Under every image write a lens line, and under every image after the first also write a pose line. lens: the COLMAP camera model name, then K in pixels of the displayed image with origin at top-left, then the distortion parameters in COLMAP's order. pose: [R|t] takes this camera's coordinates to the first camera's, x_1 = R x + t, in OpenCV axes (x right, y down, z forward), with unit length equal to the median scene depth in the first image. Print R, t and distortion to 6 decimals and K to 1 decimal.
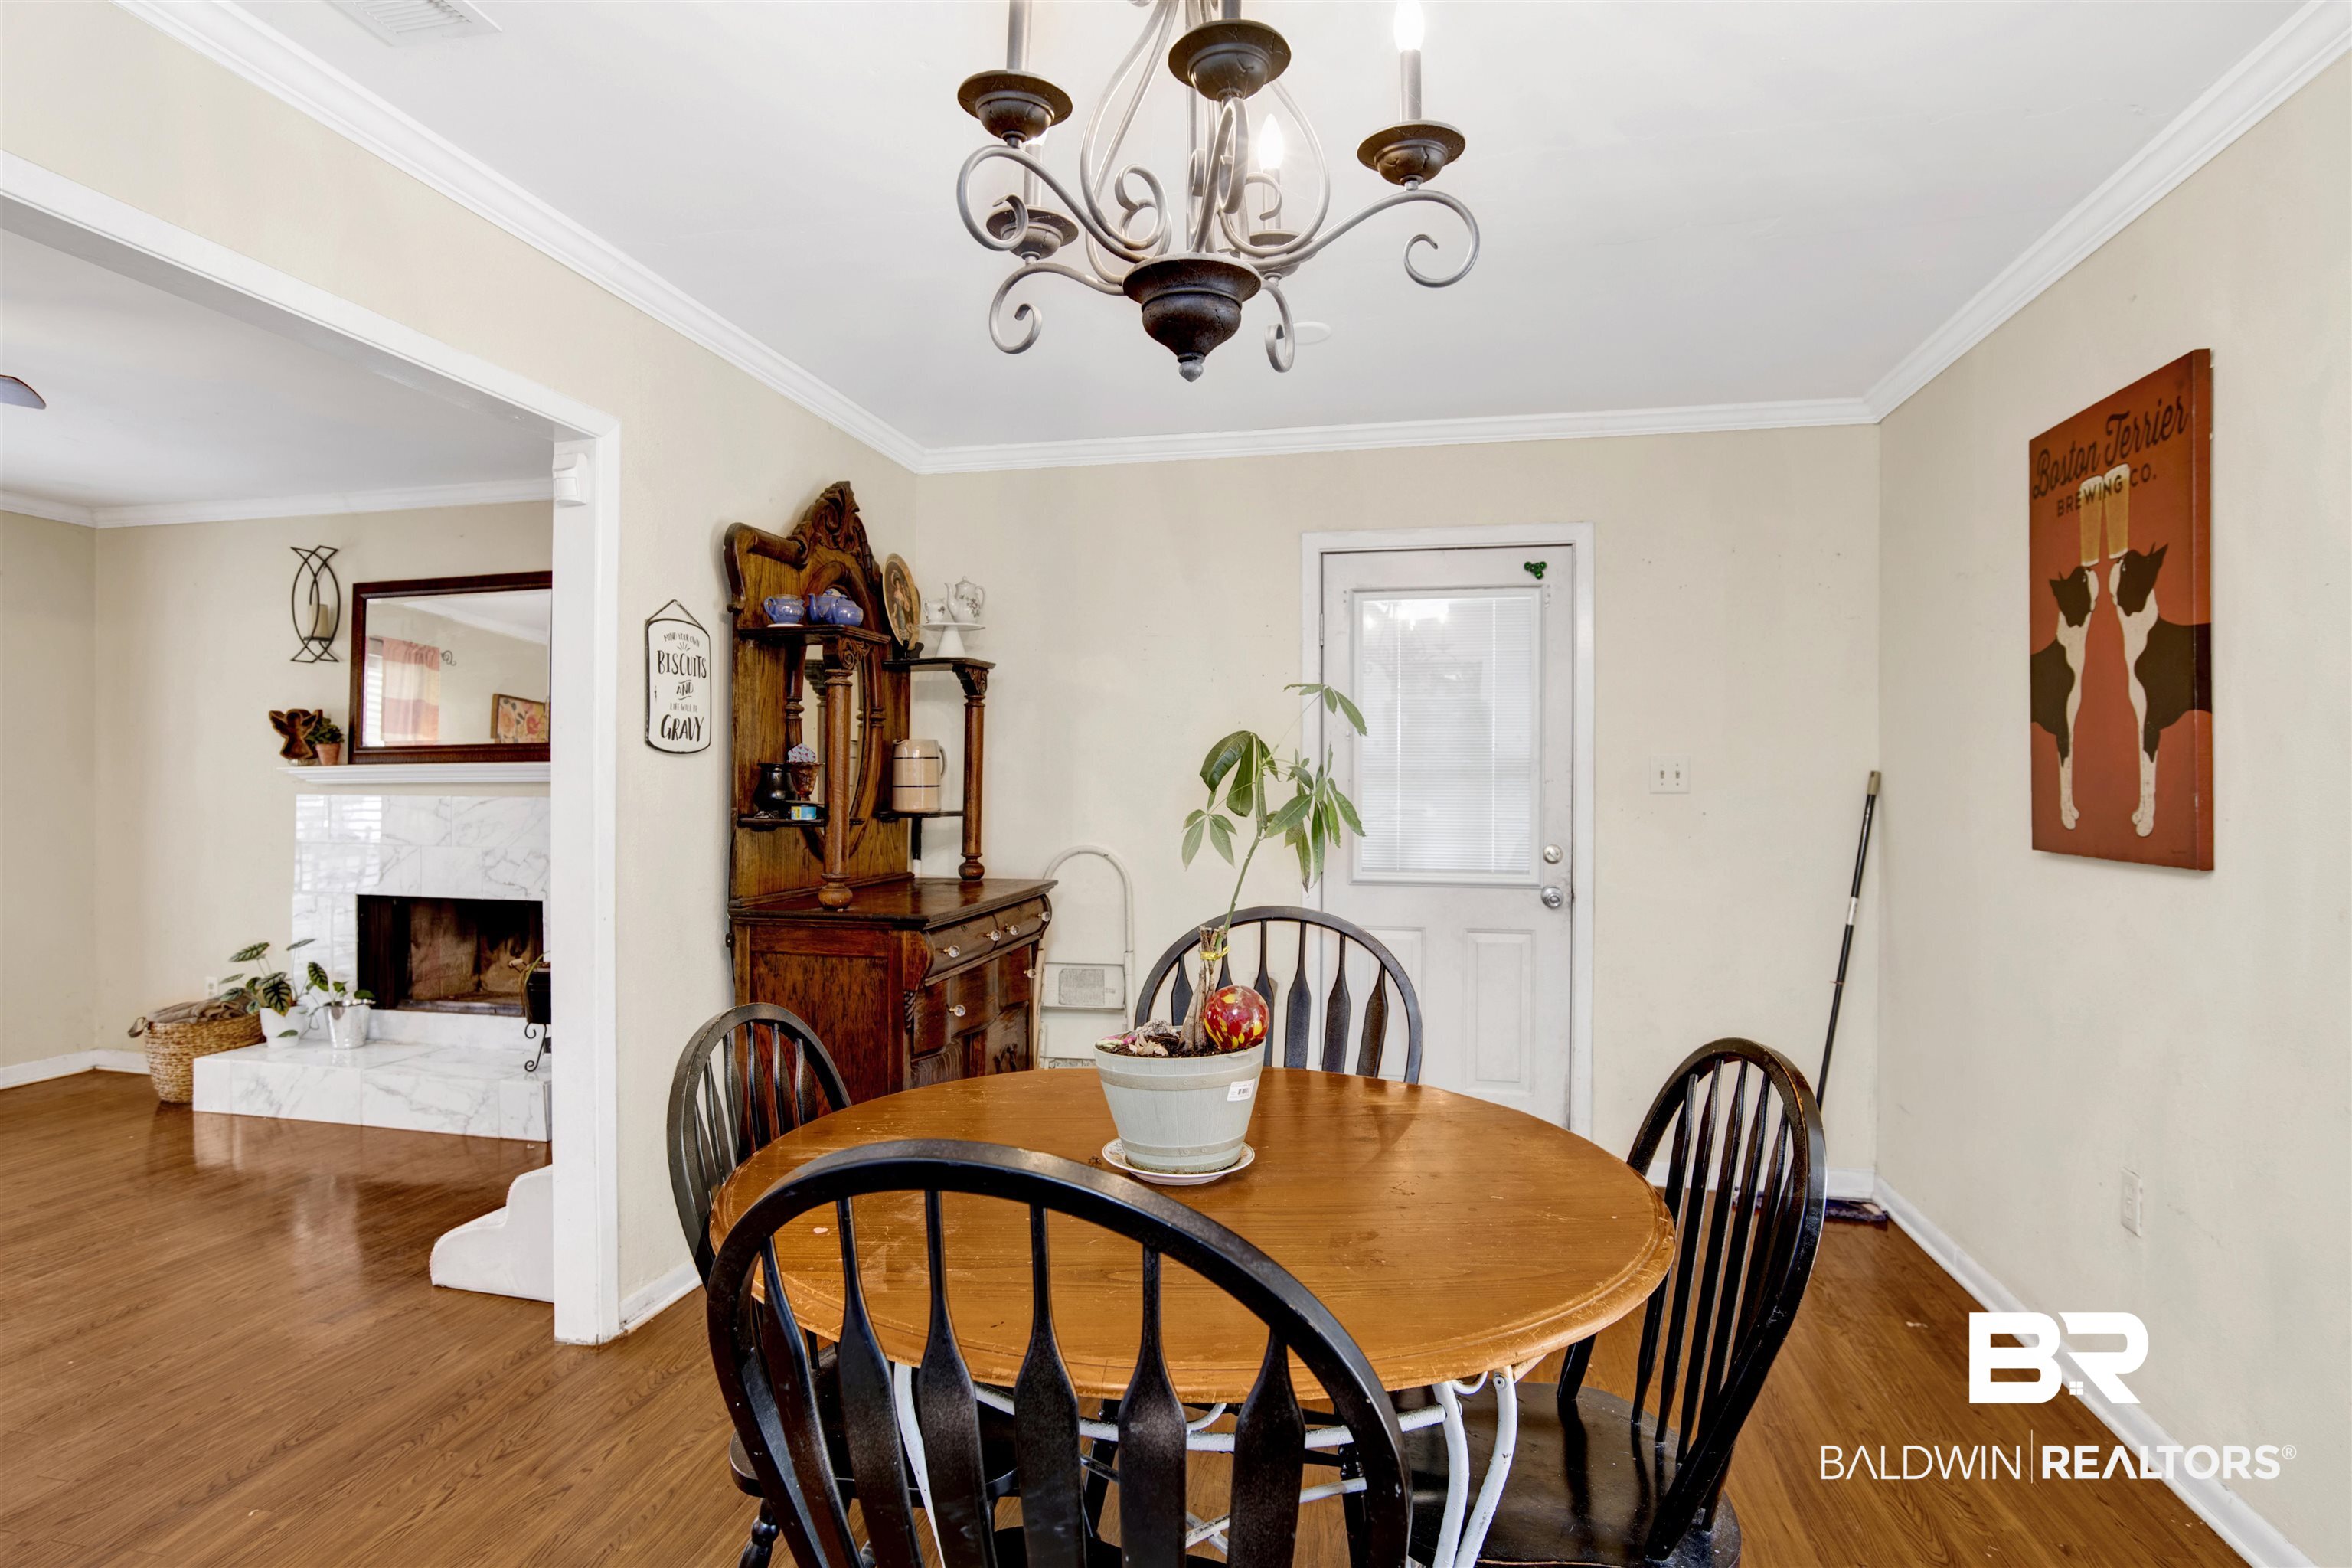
lens RADIAL K [[1243.3, 0, 1168.5], [0, 1243.3, 792.7], [0, 0, 1]] dist [-0.044492, 0.003385]
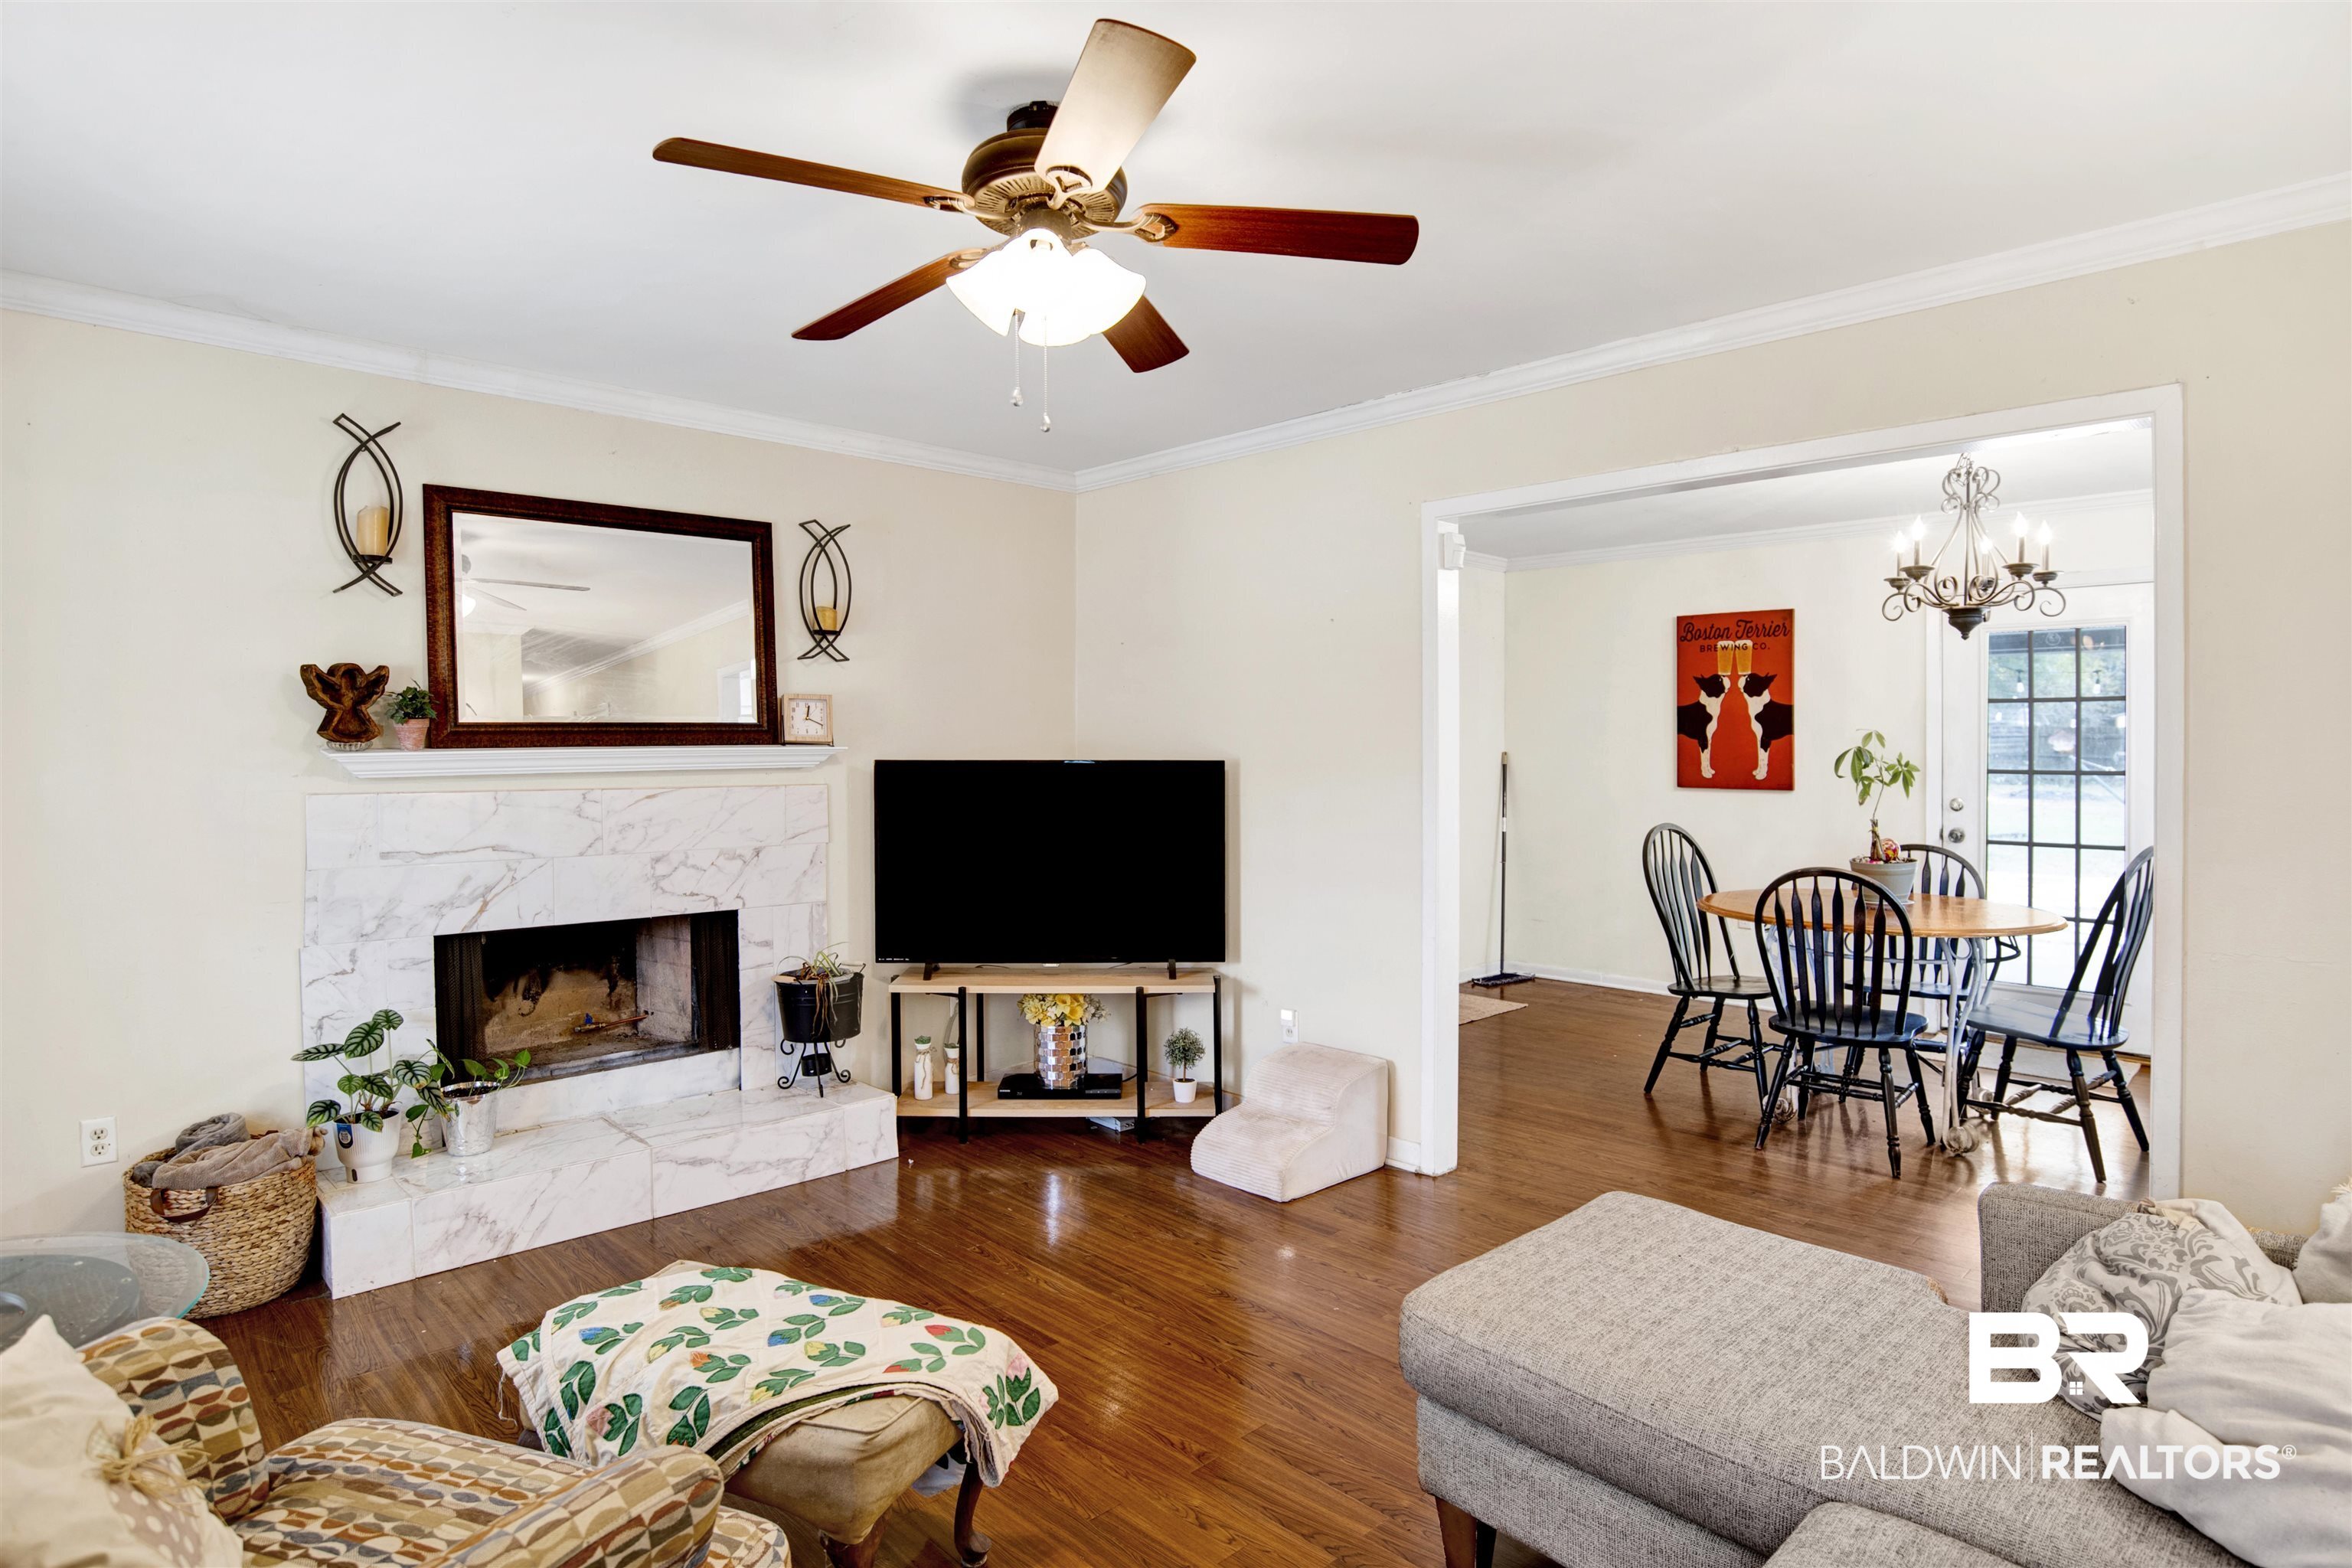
lens RADIAL K [[1243.3, 0, 1179.3], [0, 1243.3, 767.5], [0, 0, 1]] dist [-0.044492, 0.003385]
pose [[0.547295, -0.013358, 0.836833, -1.042993], [0.011095, 0.999901, 0.008705, -0.013892], [-0.836866, 0.004520, 0.547389, 0.273391]]
